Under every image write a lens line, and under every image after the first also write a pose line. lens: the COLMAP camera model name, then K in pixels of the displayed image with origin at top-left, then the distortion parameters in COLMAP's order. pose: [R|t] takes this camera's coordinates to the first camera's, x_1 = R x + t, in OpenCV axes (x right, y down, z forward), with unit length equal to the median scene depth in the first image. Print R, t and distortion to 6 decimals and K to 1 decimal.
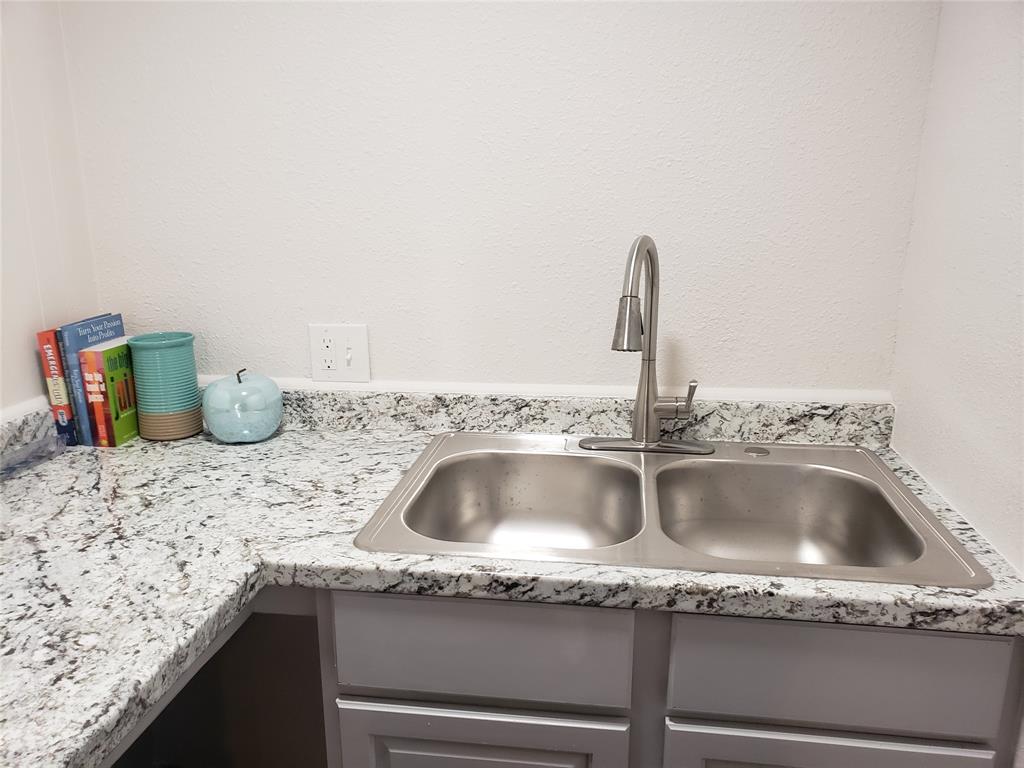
lens RADIAL K [[791.5, 0, 512.0], [0, 791.5, 384.0], [0, 0, 1]] dist [0.044313, -0.001641]
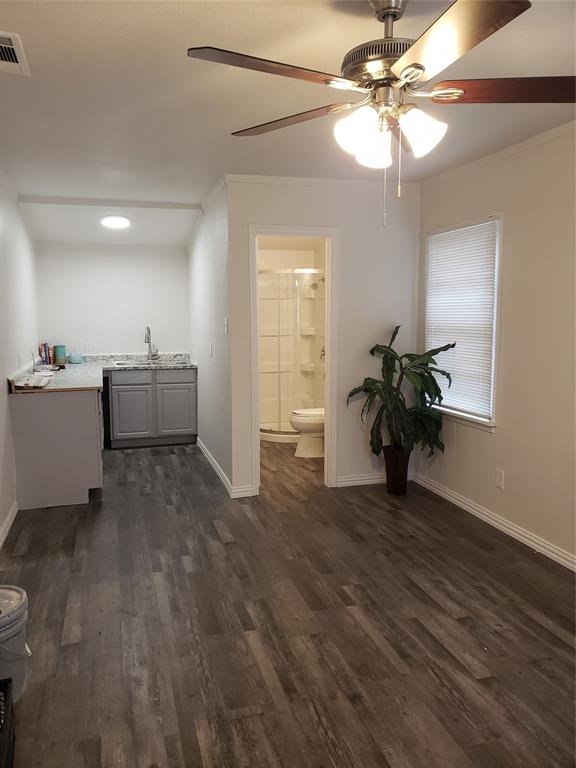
lens RADIAL K [[593.6, 0, 288.0], [0, 593.6, 384.0], [0, 0, 1]] dist [0.044313, -0.001641]
pose [[0.906879, -0.047033, 0.418759, -0.779511], [0.096753, 0.990443, -0.098289, 0.792071], [-0.410134, 0.129652, 0.902763, -3.480933]]
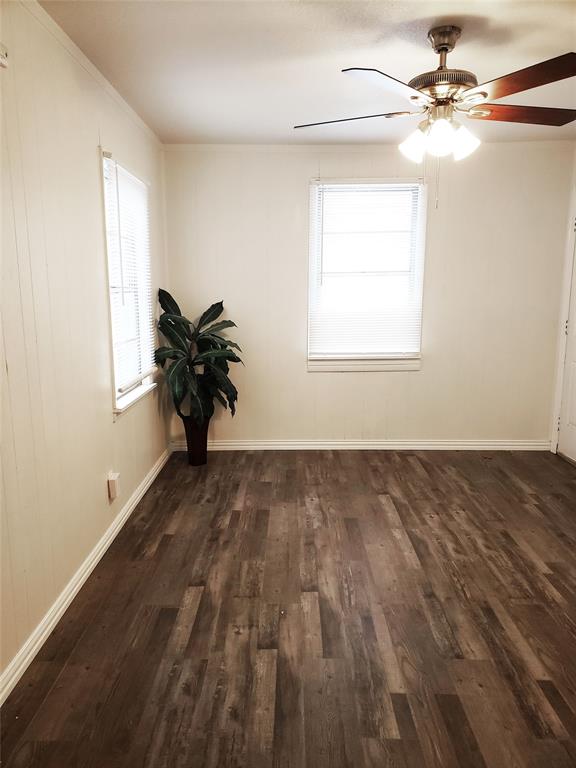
lens RADIAL K [[593.6, 0, 288.0], [0, 593.6, 384.0], [0, 0, 1]] dist [0.044313, -0.001641]
pose [[-0.990956, 0.028866, -0.131045, 0.628283], [-0.025338, 0.918768, 0.393983, 0.136270], [0.131773, 0.393740, -0.909728, -0.714906]]
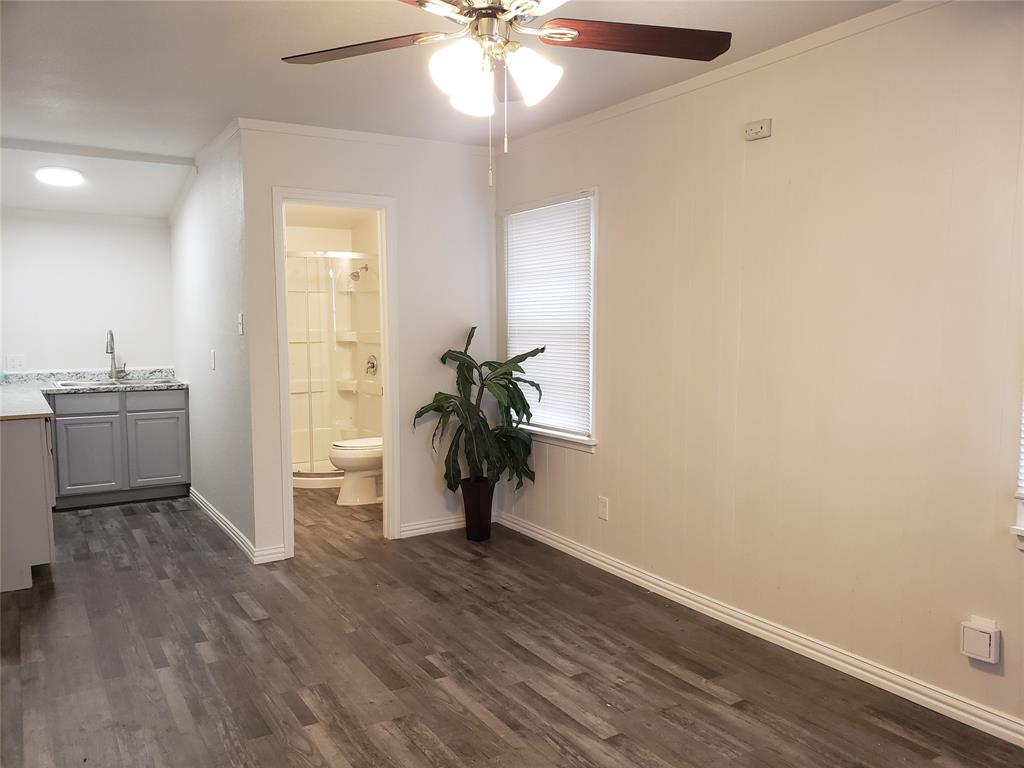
lens RADIAL K [[793.5, 0, 511.7], [0, 793.5, 395.7], [0, 0, 1]] dist [0.045838, -0.009139]
pose [[0.765639, -0.056977, 0.640742, -0.929551], [0.149395, 0.984585, -0.090963, 0.845407], [-0.625682, 0.165368, 0.762349, -3.481960]]
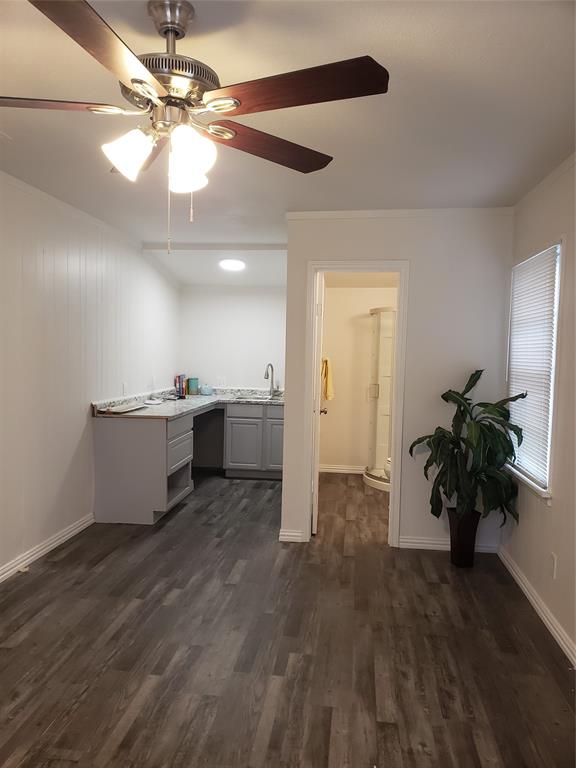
lens RADIAL K [[595.2, 0, 286.0], [0, 595.2, 392.1], [0, 0, 1]] dist [0.045838, -0.009139]
pose [[0.999373, 0.027275, 0.022569, 0.170658], [-0.023117, 0.985601, -0.167501, 0.813540], [-0.026813, 0.166874, 0.985614, -3.580825]]
